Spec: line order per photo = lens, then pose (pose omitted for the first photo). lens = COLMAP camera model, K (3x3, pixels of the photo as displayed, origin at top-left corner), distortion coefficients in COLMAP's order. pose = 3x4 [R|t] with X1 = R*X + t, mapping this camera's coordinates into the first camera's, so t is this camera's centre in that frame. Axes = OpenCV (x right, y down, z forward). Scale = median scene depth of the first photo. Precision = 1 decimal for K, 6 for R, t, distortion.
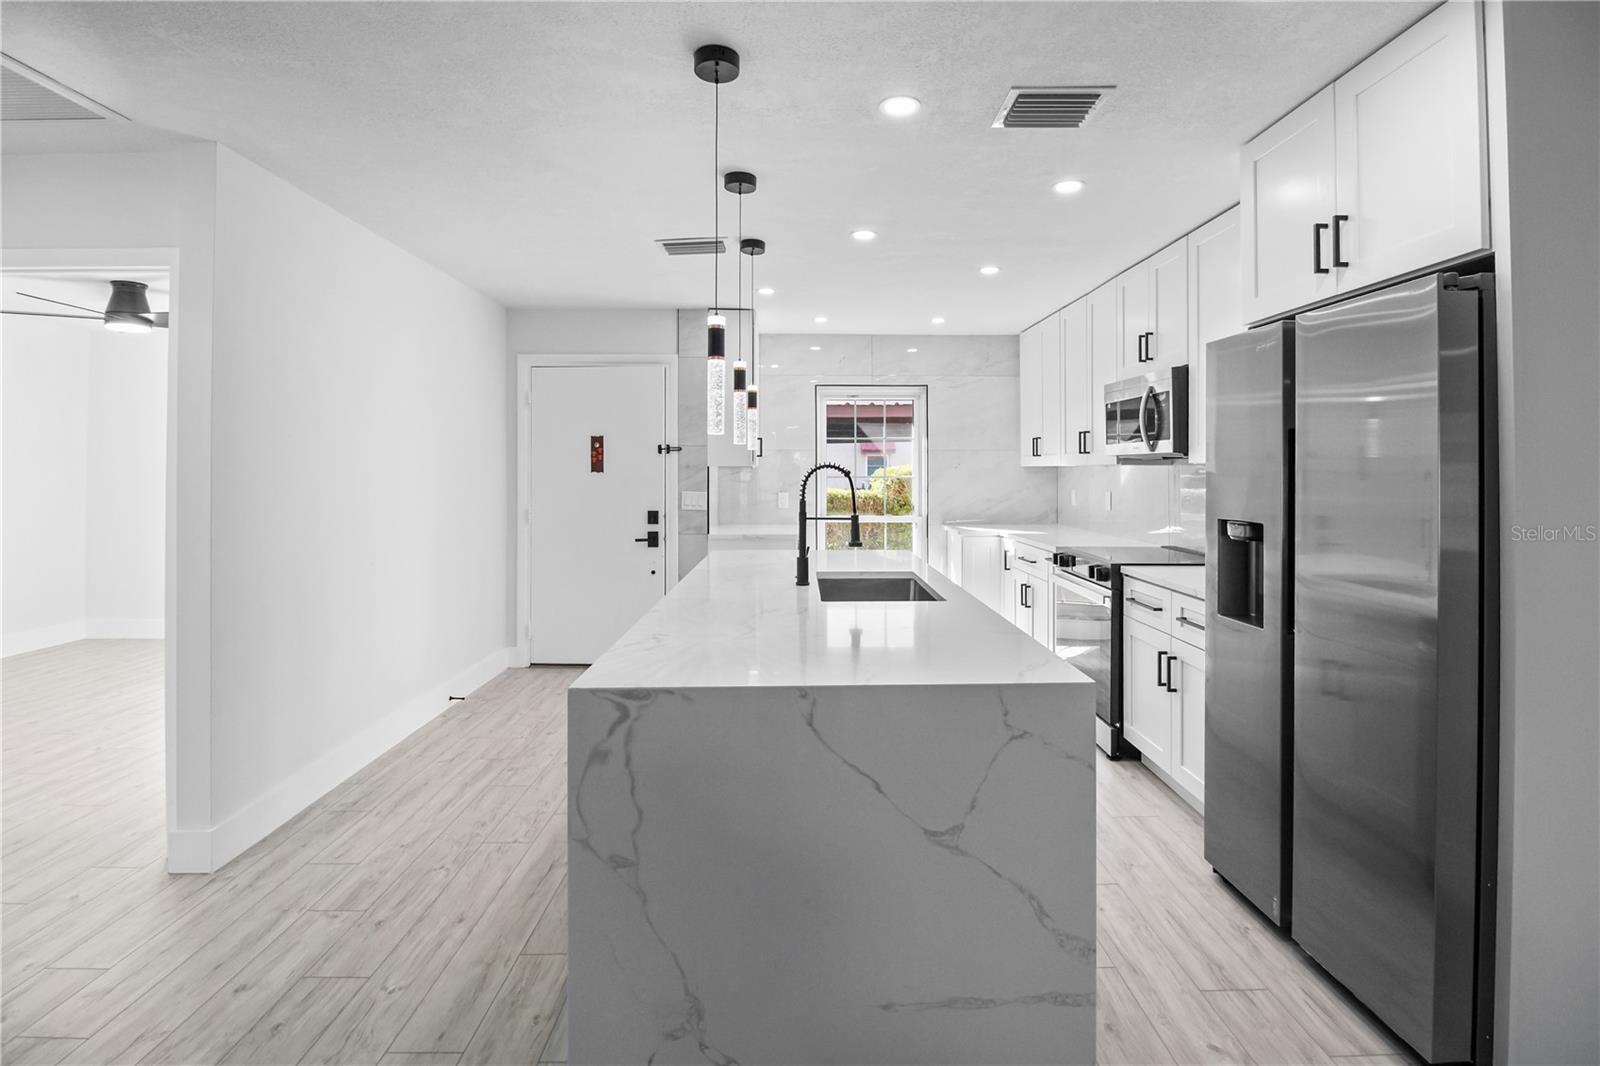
lens RADIAL K [[755.3, 0, 816.8], [0, 755.3, 468.7], [0, 0, 1]] dist [-0.007066, -0.006809]
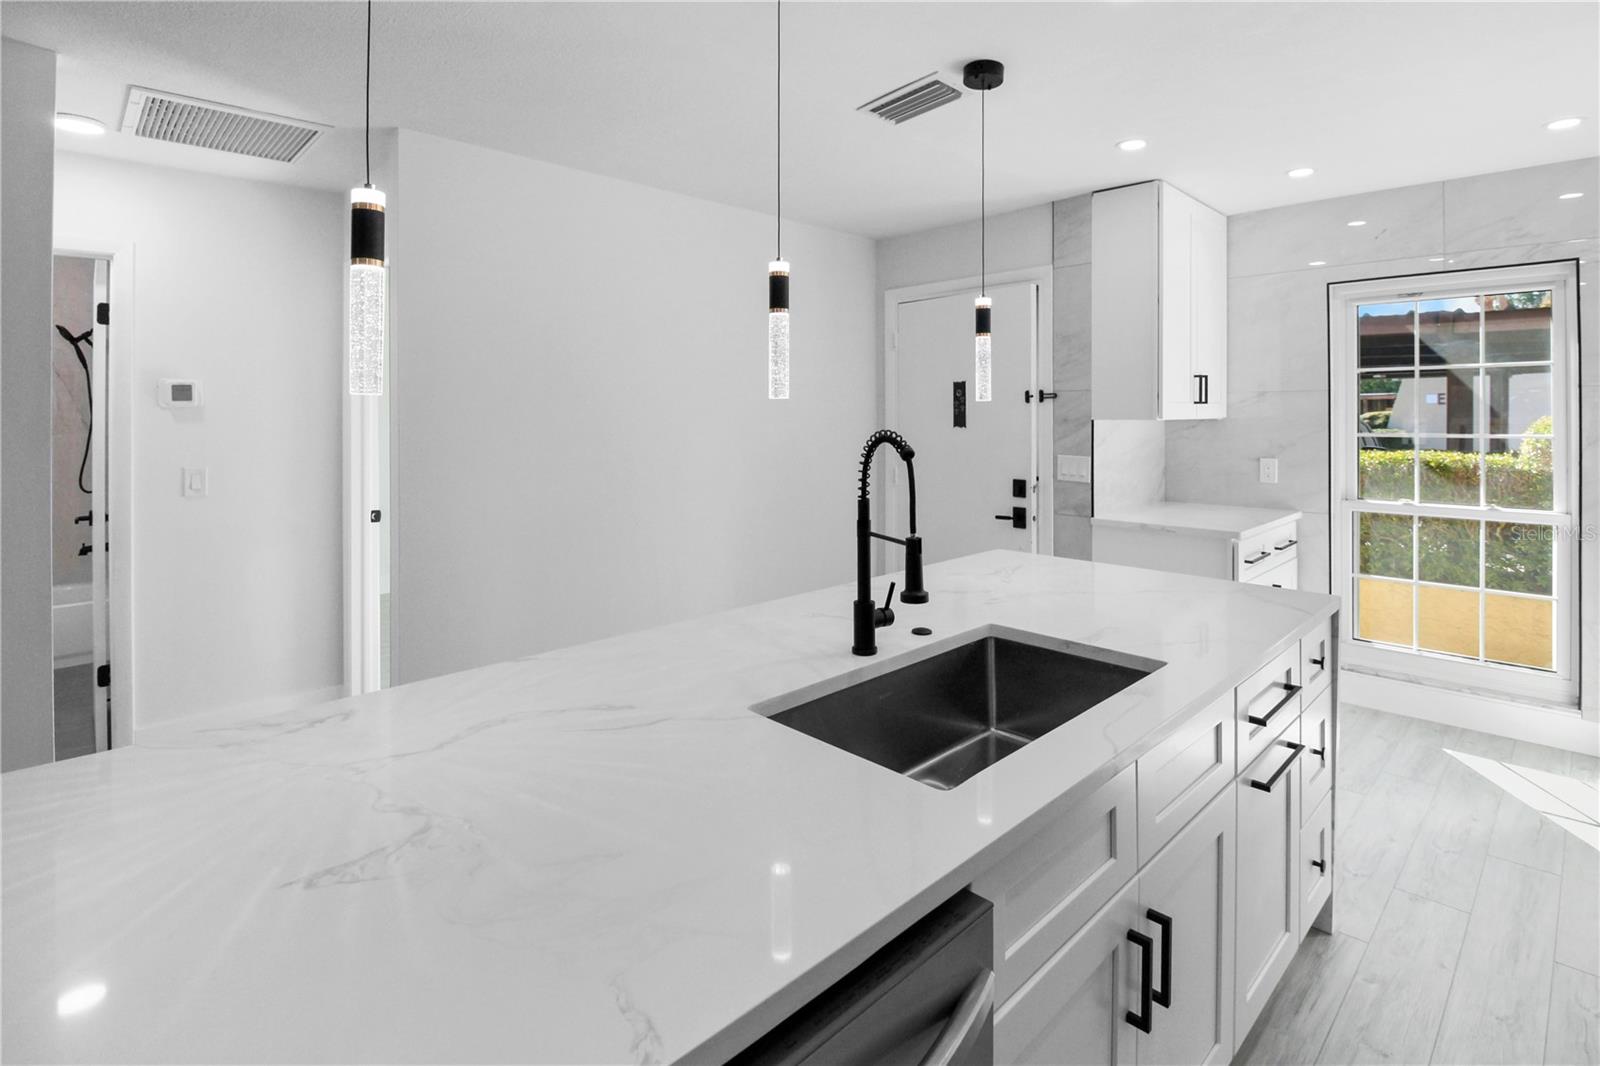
lens RADIAL K [[778.2, 0, 819.7], [0, 778.2, 417.8], [0, 0, 1]] dist [-0.010523, -0.005406]
pose [[0.683325, -0.000044, -0.730115, 0.290930], [0.006856, 0.999956, 0.006357, -0.015960], [0.730083, -0.009350, 0.683295, 0.462311]]
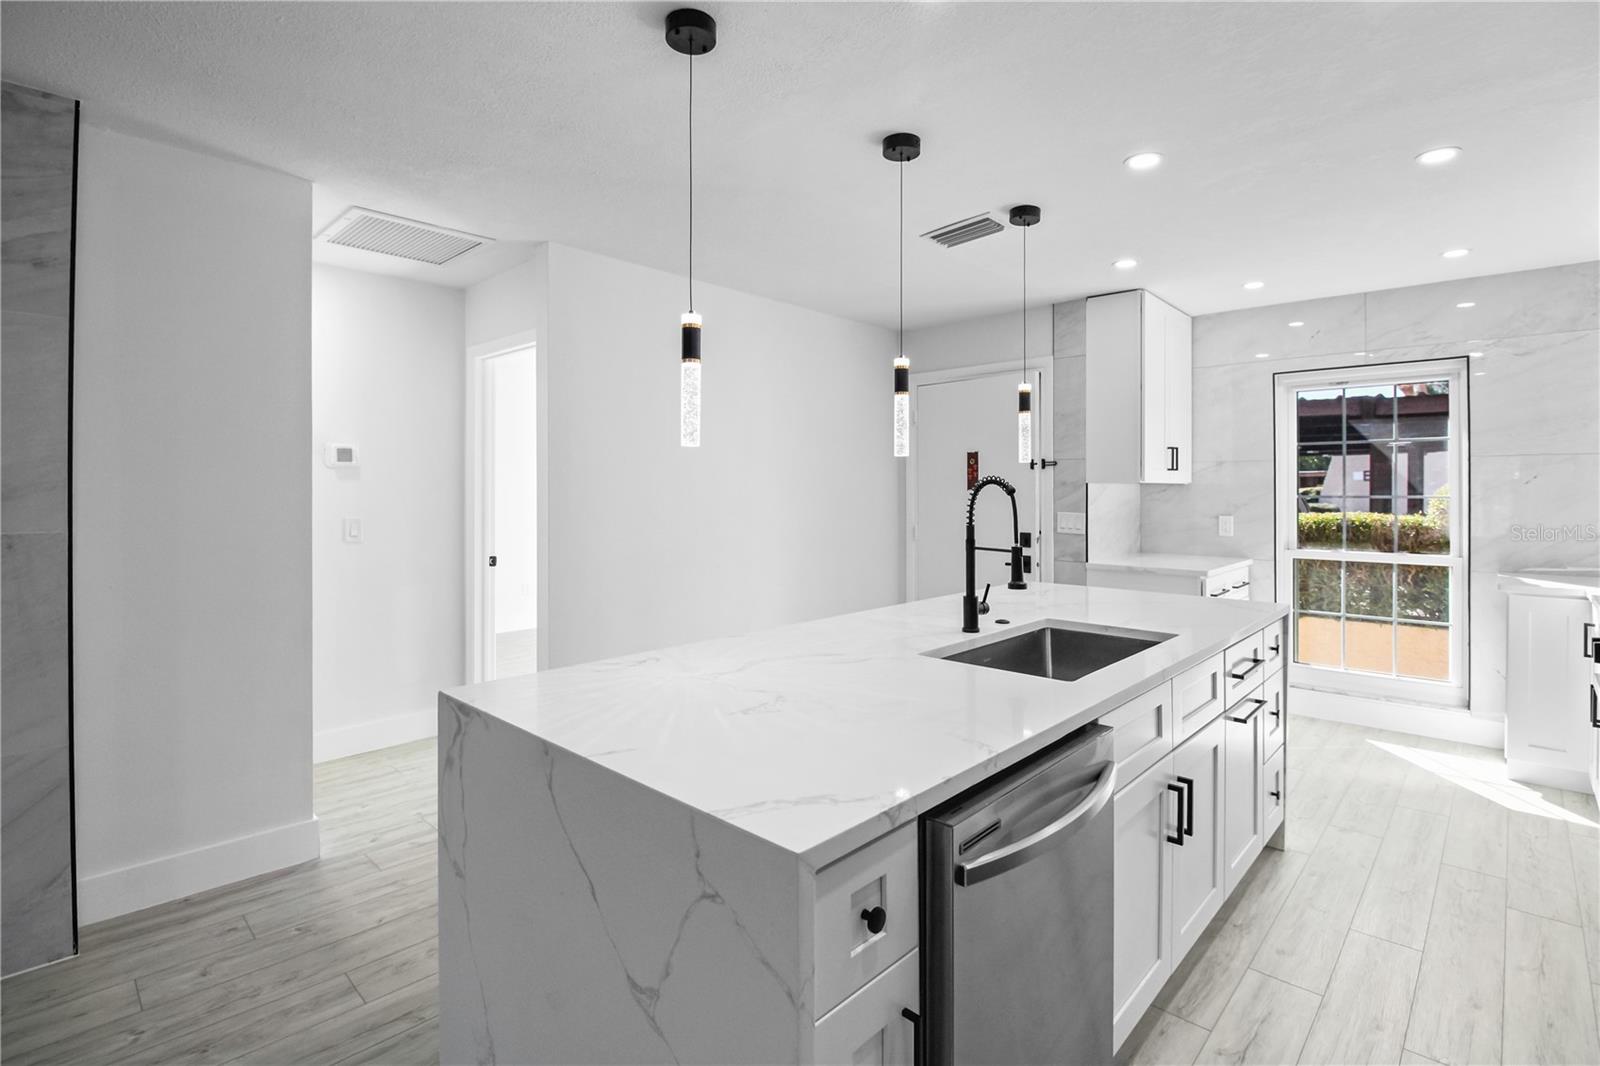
lens RADIAL K [[755.3, 0, 816.8], [0, 755.3, 488.2], [0, 0, 1]] dist [-0.007066, -0.006809]
pose [[0.715704, -0.001608, -0.698402, 0.327051], [0.002316, 0.999997, 0.000071, 0.002703], [0.698400, -0.001669, 0.715706, 0.251968]]
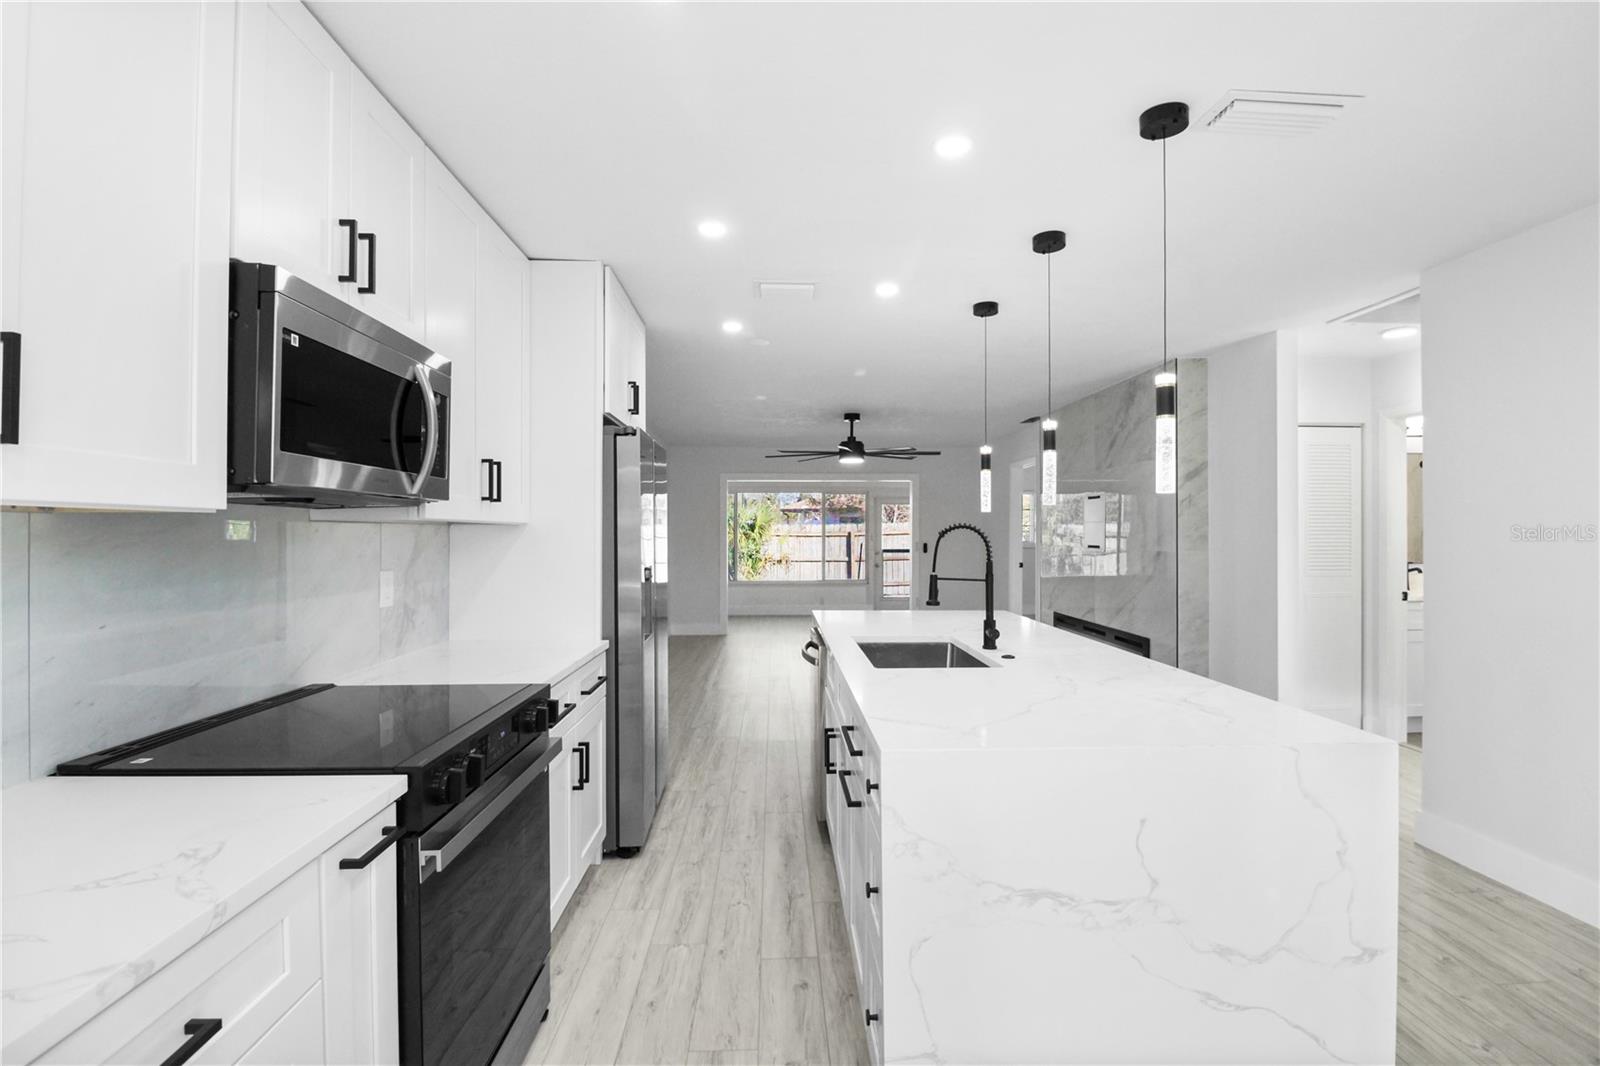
lens RADIAL K [[755.3, 0, 809.9], [0, 755.3, 530.8], [0, 0, 1]] dist [-0.007066, -0.006809]
pose [[-0.999646, -0.001781, -0.026535, 0.188412], [-0.001642, 0.999985, -0.005251, 0.005496], [0.026544, -0.005206, -0.999634, 1.538019]]
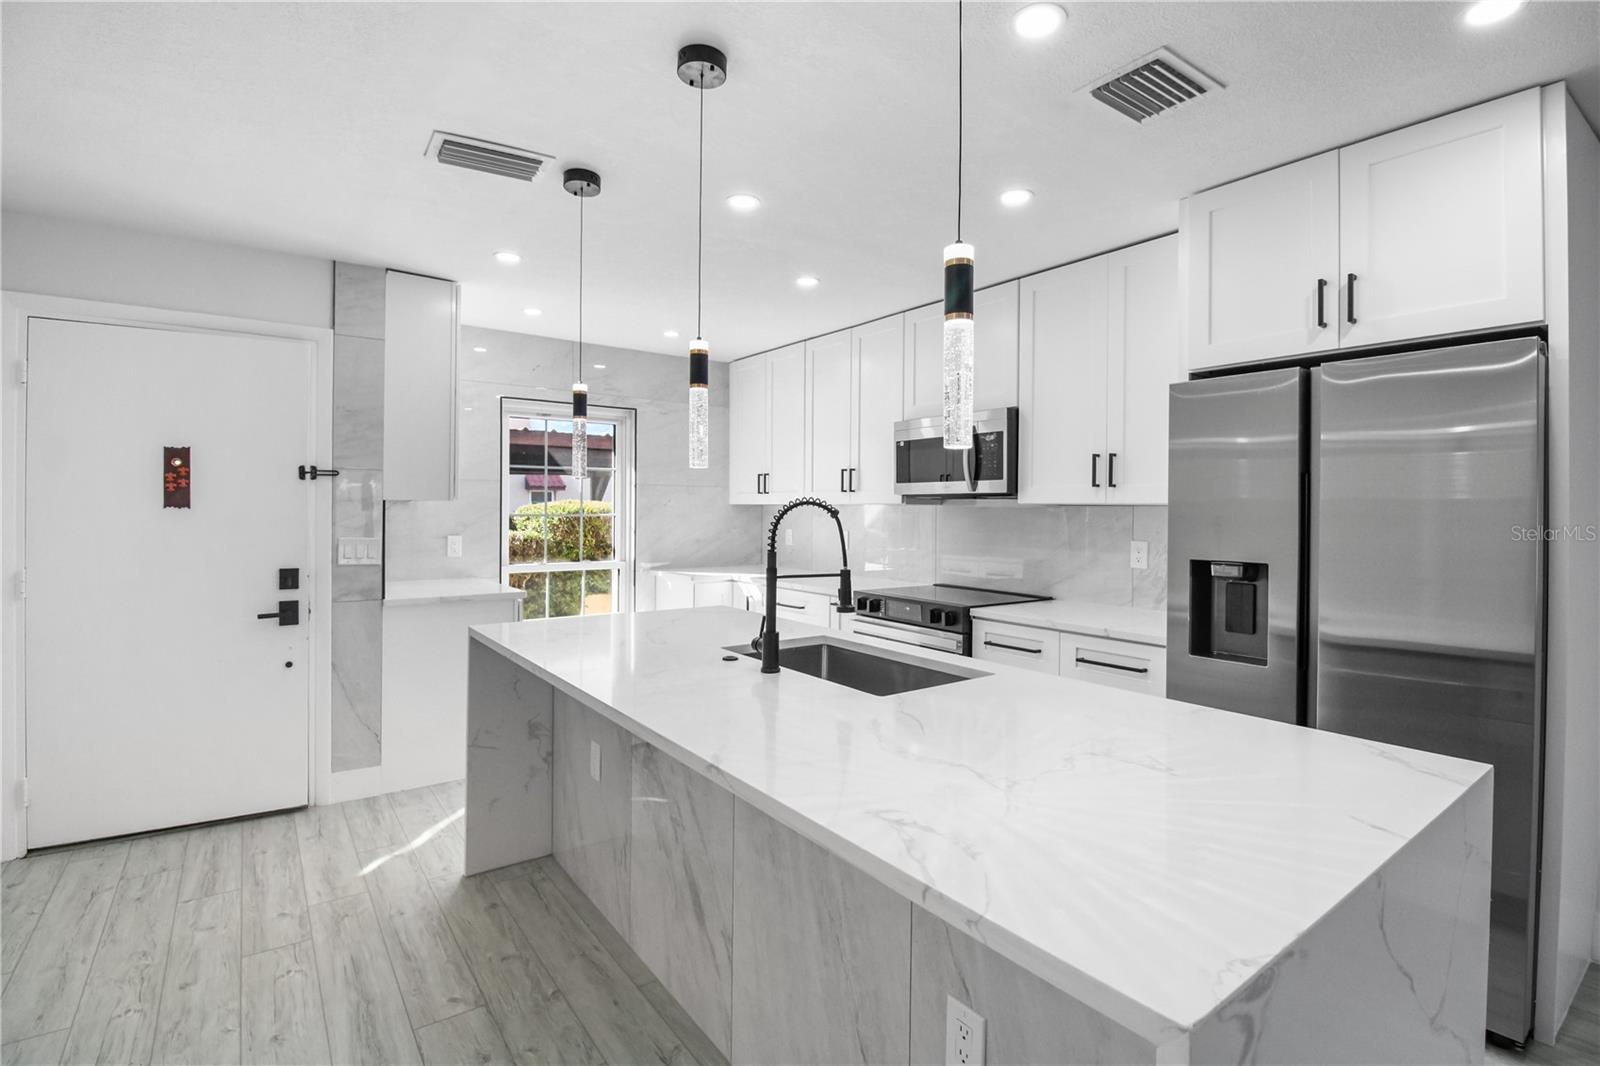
lens RADIAL K [[755.3, 0, 810.8], [0, 755.3, 511.4], [0, 0, 1]] dist [-0.007066, -0.006809]
pose [[0.818920, 0.003937, 0.573894, -0.307332], [-0.008051, 0.999957, 0.004629, 0.001186], [-0.573851, -0.008411, 0.818917, 0.313677]]
